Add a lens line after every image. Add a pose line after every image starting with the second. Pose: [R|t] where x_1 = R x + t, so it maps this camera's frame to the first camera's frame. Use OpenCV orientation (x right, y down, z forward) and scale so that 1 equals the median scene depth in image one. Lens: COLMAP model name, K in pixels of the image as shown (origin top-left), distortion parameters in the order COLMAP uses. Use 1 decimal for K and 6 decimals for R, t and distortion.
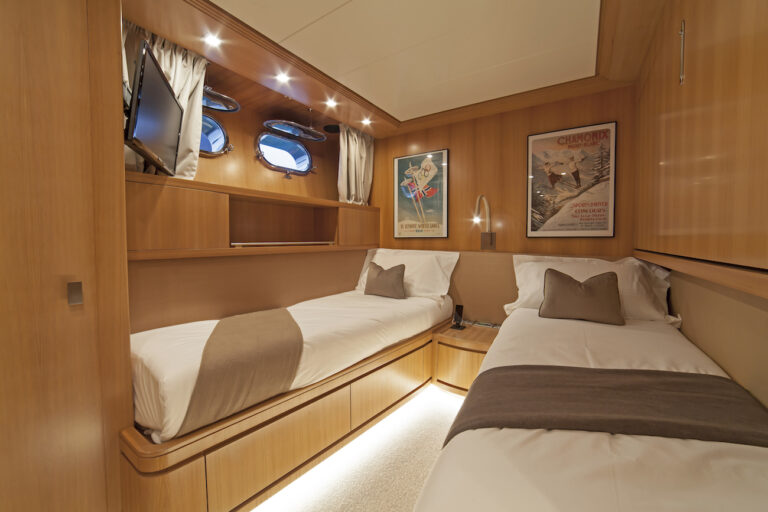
lens RADIAL K [[307.5, 0, 386.5], [0, 307.5, 254.2], [0, 0, 1]] dist [-0.055176, 0.020069]
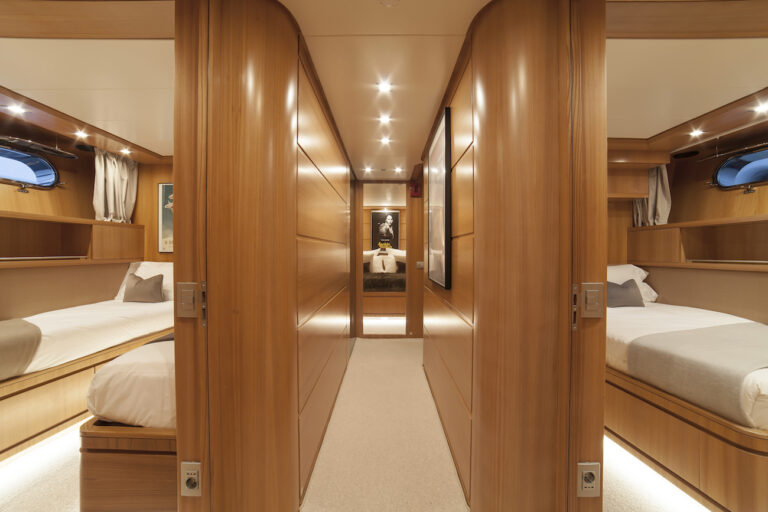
lens RADIAL K [[307.5, 0, 386.5], [0, 307.5, 254.2], [0, 0, 1]] dist [-0.055176, 0.020069]
pose [[0.835995, -0.003553, 0.548725, 0.143855], [0.023255, 0.999310, -0.028959, 0.007899], [-0.548244, 0.036971, 0.835501, -0.473389]]
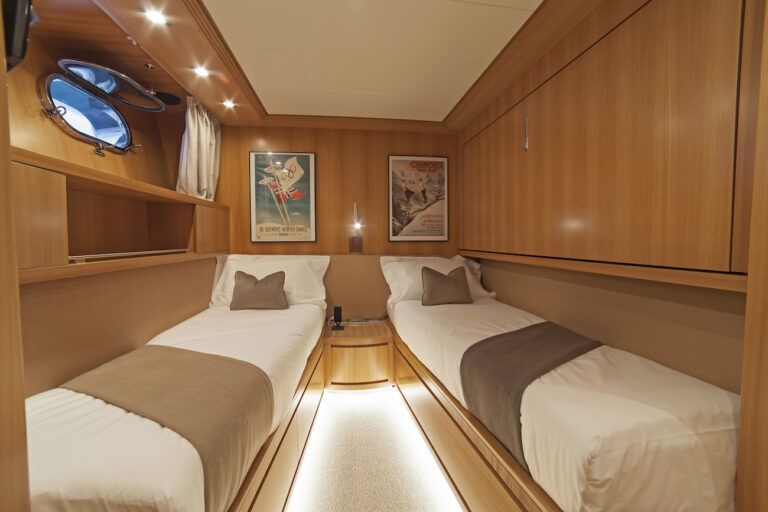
lens RADIAL K [[307.5, 0, 386.5], [0, 307.5, 254.2], [0, 0, 1]] dist [-0.055176, 0.020069]
pose [[0.750373, -0.034292, 0.660125, -0.307563], [0.032979, 0.999352, 0.014426, -0.020704], [-0.660192, 0.010946, 0.751017, 0.101467]]
